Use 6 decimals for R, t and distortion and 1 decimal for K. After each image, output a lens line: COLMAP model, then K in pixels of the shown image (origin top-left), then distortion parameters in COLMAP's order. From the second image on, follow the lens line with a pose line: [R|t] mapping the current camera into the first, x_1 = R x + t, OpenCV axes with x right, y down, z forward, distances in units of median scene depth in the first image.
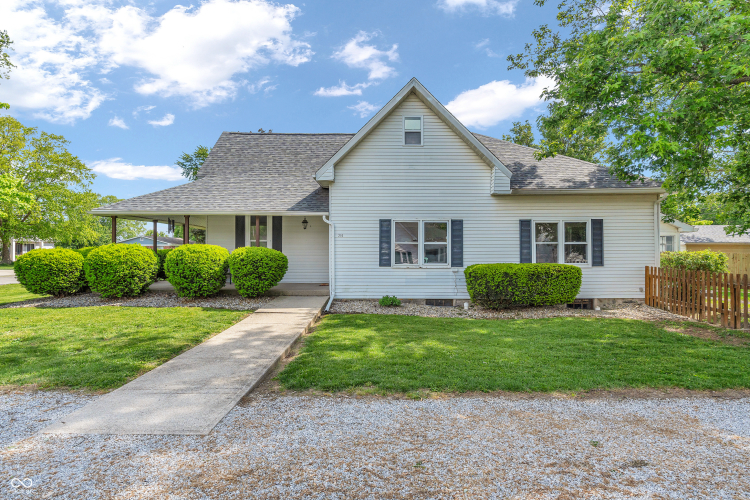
lens RADIAL K [[401.6, 0, 375.0], [0, 401.6, 250.0], [0, 0, 1]] dist [0.001247, 0.000079]
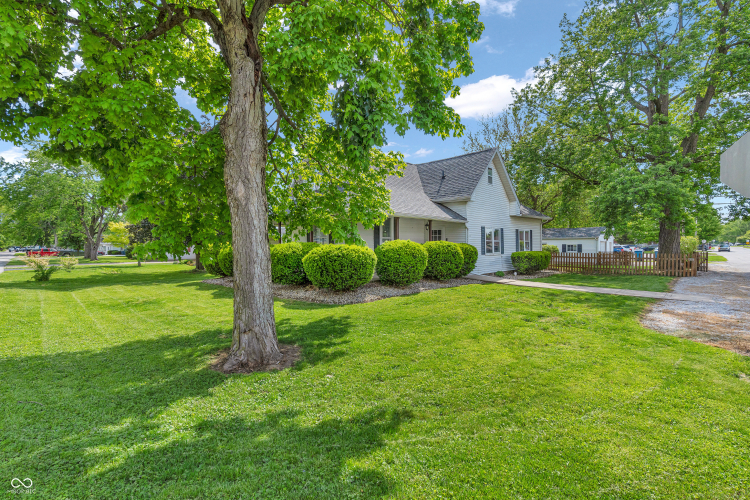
lens RADIAL K [[371.6, 0, 375.0], [0, 371.6, 250.0], [0, 0, 1]] dist [-0.002888, -0.000184]
pose [[0.651505, -0.010455, 0.758572, -1.502758], [-0.001889, 0.999880, 0.015403, -0.000929], [-0.758642, -0.011468, 0.651407, 0.343812]]
